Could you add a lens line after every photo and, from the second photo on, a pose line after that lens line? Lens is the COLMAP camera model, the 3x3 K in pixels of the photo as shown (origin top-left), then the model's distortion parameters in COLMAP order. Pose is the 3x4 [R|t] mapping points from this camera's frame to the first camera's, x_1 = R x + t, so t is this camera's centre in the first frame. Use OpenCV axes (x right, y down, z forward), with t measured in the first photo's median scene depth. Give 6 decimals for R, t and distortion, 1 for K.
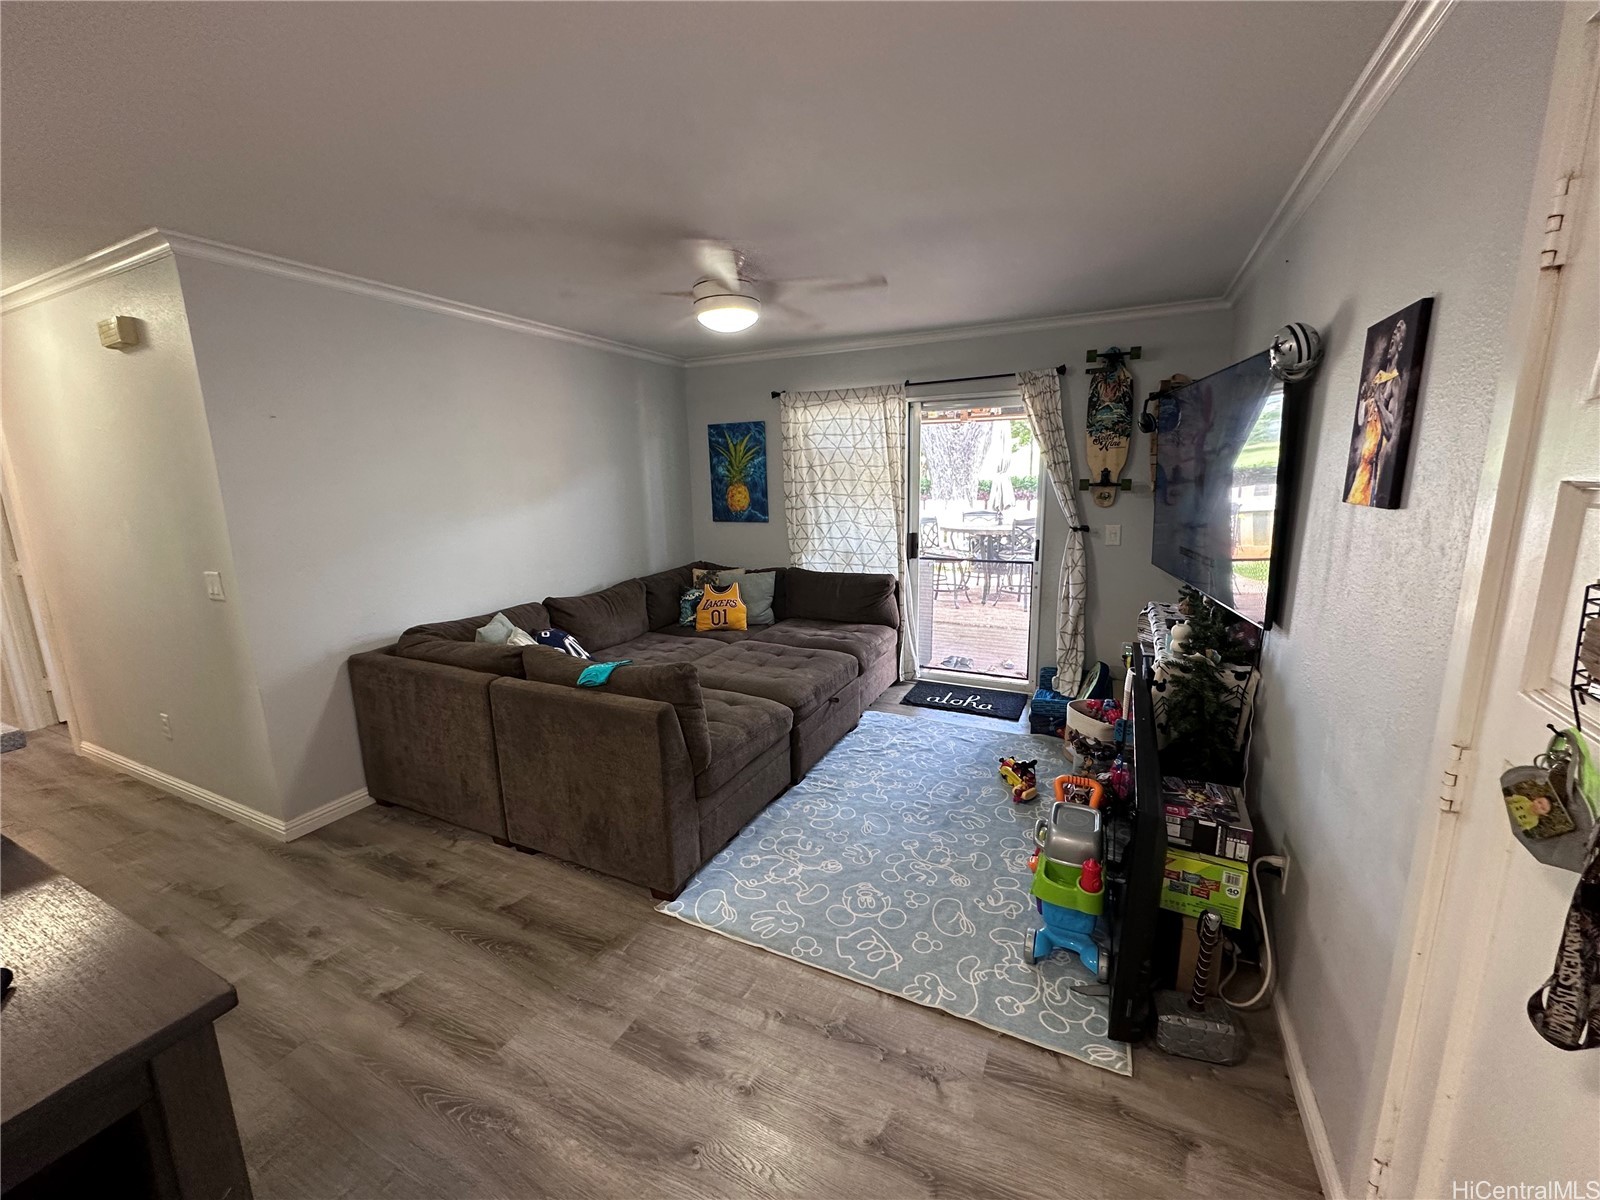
lens RADIAL K [[639.9, 0, 800.8], [0, 639.9, 601.0], [0, 0, 1]] dist [-0.001541, -0.000038]
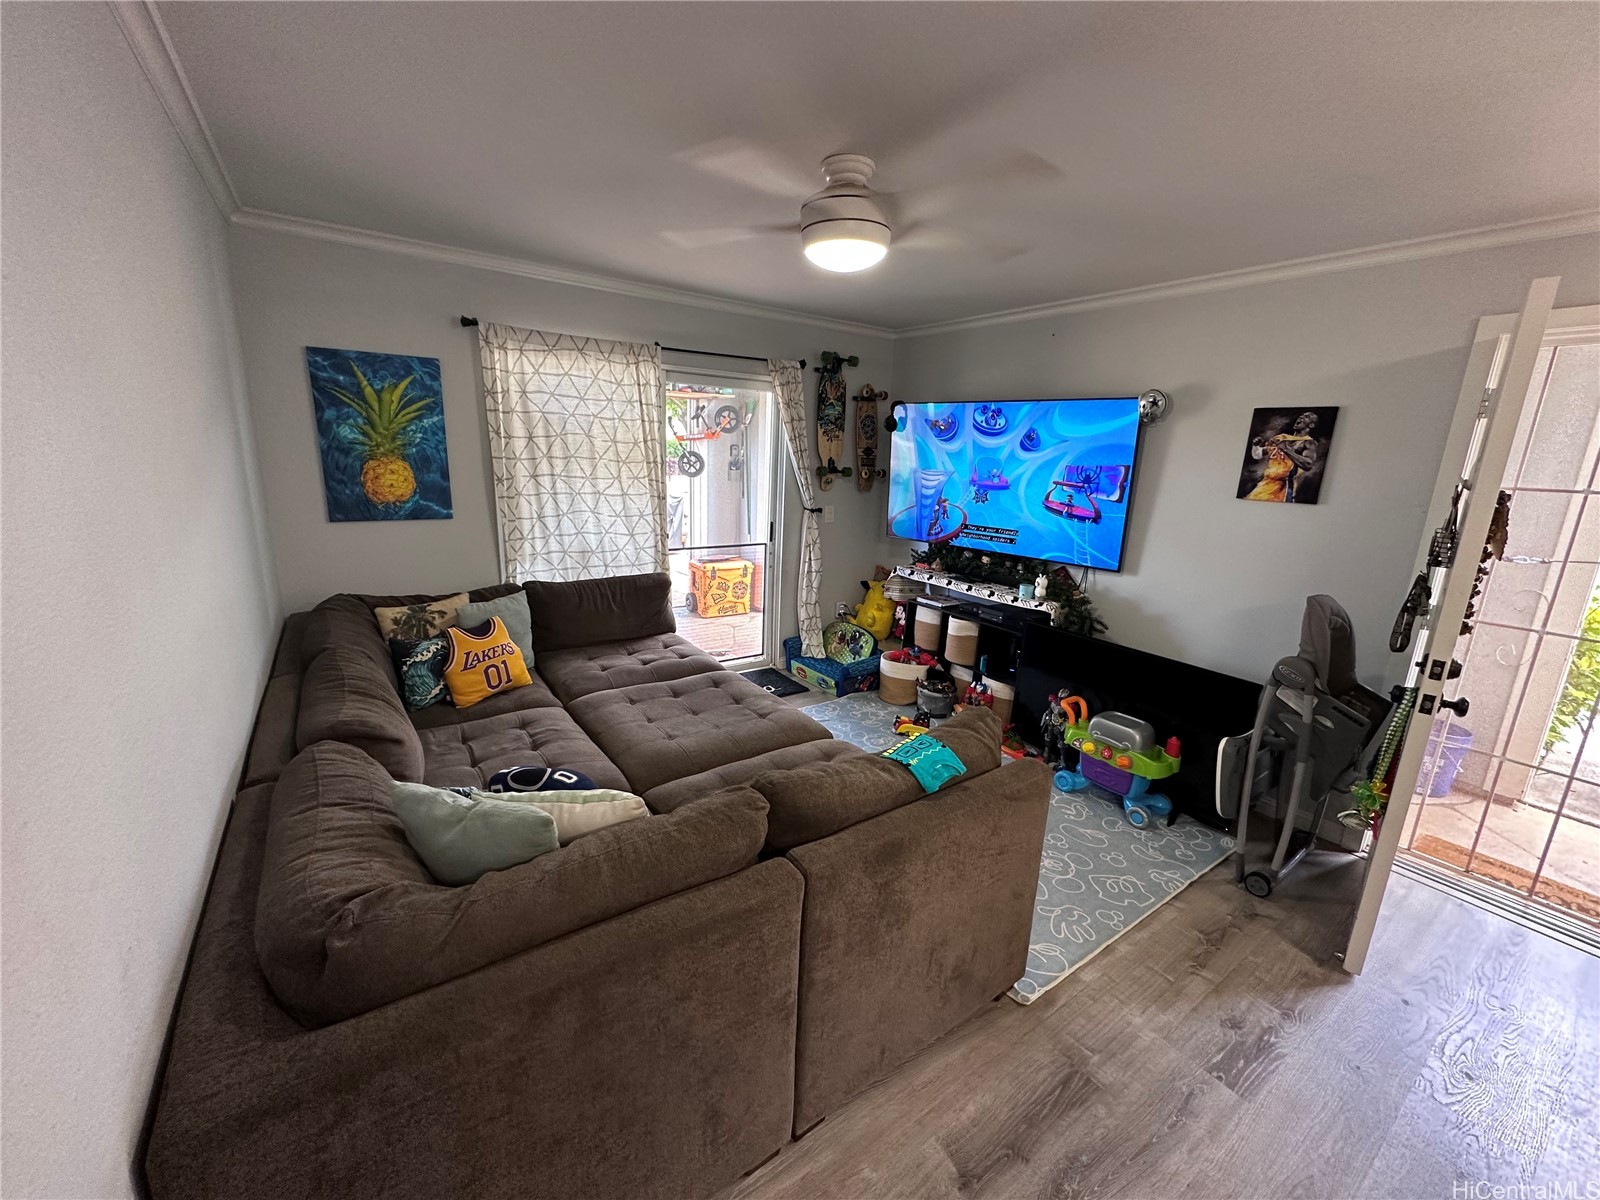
lens RADIAL K [[639.9, 0, 800.3], [0, 639.9, 599.0], [0, 0, 1]] dist [-0.001541, -0.000038]
pose [[0.479053, -0.164320, 0.862268, -0.478276], [0.123065, 0.985193, 0.119374, -0.080421], [-0.869116, 0.048929, 0.492182, 0.396781]]
